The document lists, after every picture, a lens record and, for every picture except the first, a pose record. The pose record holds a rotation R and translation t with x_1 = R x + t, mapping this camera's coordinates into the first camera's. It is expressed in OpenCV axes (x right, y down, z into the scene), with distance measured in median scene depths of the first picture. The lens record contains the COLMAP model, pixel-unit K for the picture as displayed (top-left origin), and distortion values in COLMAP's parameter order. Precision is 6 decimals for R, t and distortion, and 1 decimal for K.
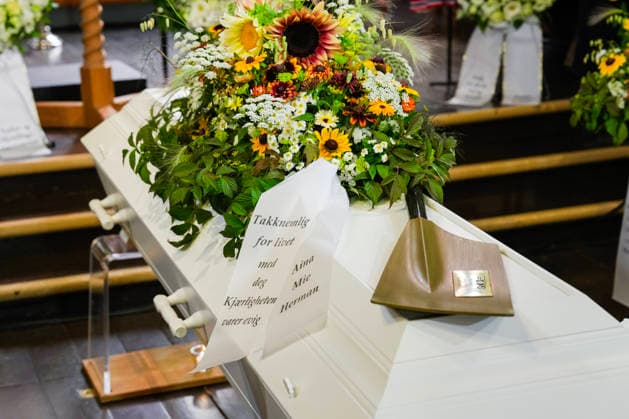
lens RADIAL K [[1213.9, 0, 284.2], [0, 1213.9, 225.0], [0, 0, 1]] dist [0.323996, 0.000000]
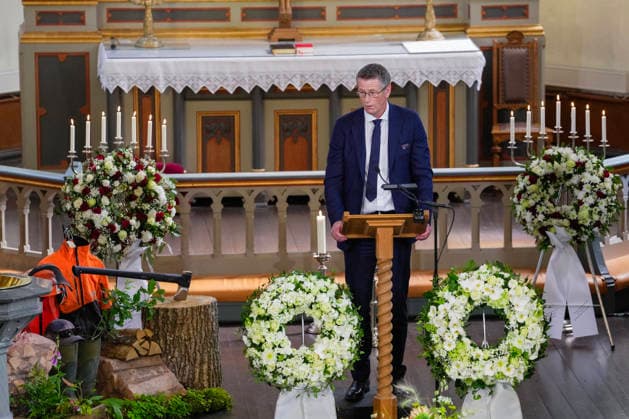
lens RADIAL K [[3834.6, 0, 343.4], [0, 3834.6, 194.2], [0, 0, 1]] dist [2.486062, 0.000000]
pose [[0.968218, 0.071708, -0.239606, 1.406992], [-0.095855, 0.991256, -0.090678, 0.070817], [0.231009, 0.110764, 0.966626, -5.508354]]
